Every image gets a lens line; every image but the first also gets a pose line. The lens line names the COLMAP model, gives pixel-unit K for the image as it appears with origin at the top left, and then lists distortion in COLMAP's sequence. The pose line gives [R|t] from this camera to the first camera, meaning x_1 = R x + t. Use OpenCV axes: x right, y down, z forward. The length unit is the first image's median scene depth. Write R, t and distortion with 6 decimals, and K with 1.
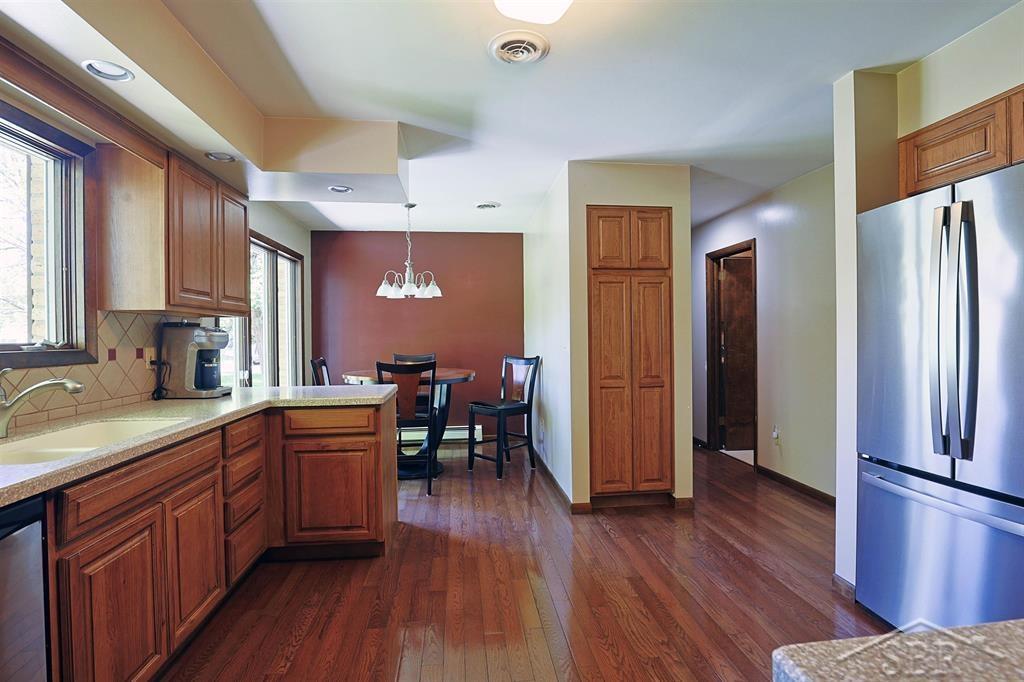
lens RADIAL K [[496.6, 0, 511.1], [0, 496.6, 338.4], [0, 0, 1]] dist [-0.019833, -0.000655]
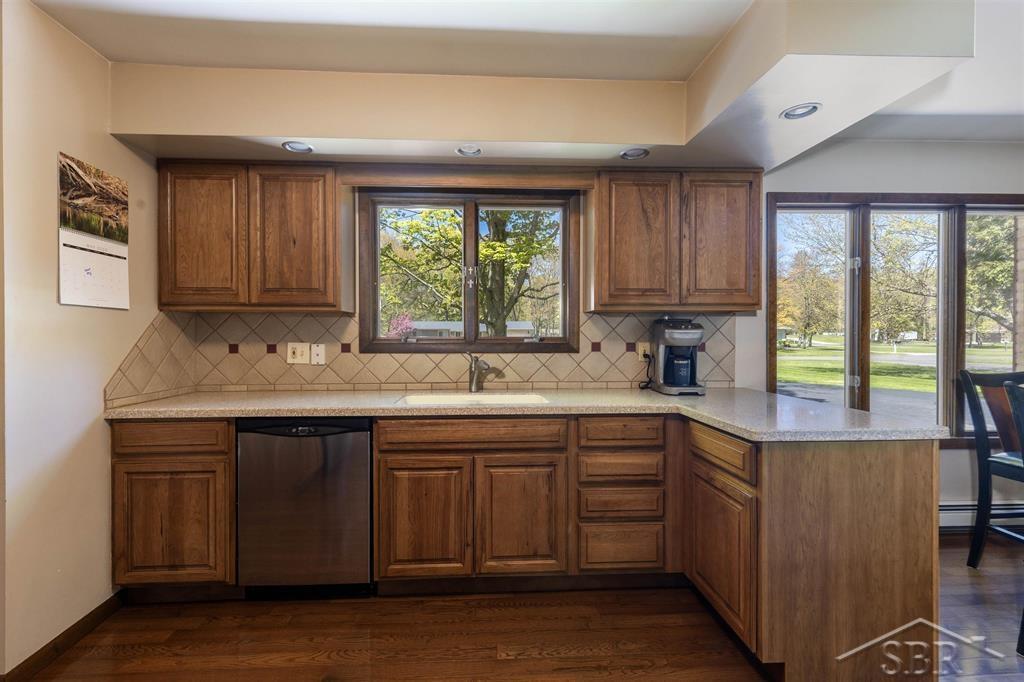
lens RADIAL K [[496.6, 0, 507.4], [0, 496.6, 337.9], [0, 0, 1]] dist [-0.019833, -0.000655]
pose [[-0.057163, 0.017066, -0.998219, 0.496134], [-0.005685, 0.999832, 0.017419, -0.010873], [0.998349, 0.006671, -0.057057, 0.918613]]
